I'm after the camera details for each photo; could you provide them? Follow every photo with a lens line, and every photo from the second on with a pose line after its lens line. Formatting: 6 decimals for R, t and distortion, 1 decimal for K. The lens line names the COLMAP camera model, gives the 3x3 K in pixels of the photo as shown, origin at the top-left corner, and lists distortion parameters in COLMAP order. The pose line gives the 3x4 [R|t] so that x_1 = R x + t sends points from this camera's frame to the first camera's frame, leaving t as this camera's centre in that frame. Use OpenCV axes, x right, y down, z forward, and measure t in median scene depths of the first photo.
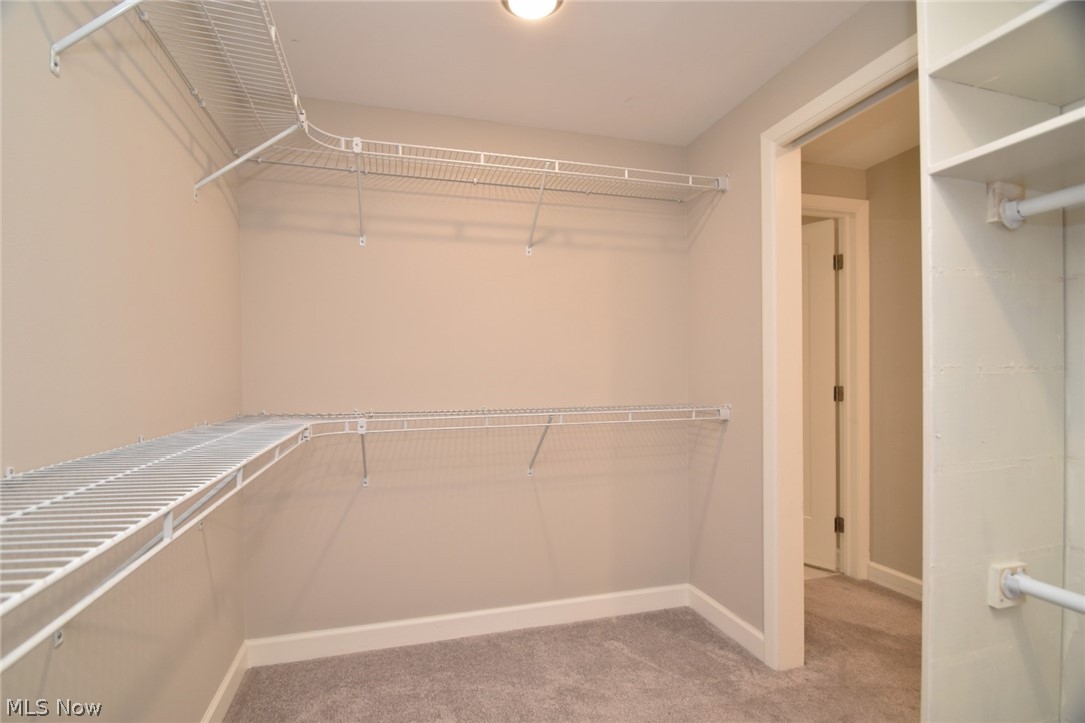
lens RADIAL K [[487.3, 0, 546.9], [0, 487.3, 377.6], [0, 0, 1]] dist [-0.000870, -0.000044]
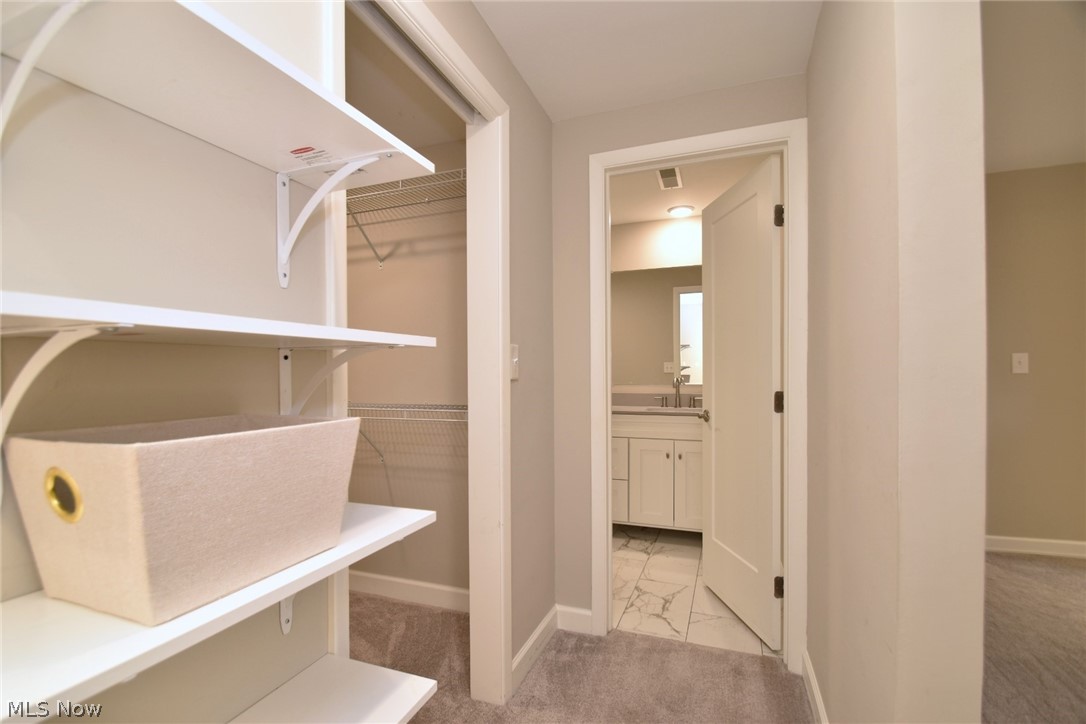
lens RADIAL K [[509.8, 0, 524.6], [0, 509.8, 379.0], [0, 0, 1]] dist [0.002456, -0.014132]
pose [[0.802529, 0.010502, -0.596520, 0.916563], [-0.003386, 0.999909, 0.013049, -0.010928], [0.596603, -0.008452, 0.802492, 0.237556]]
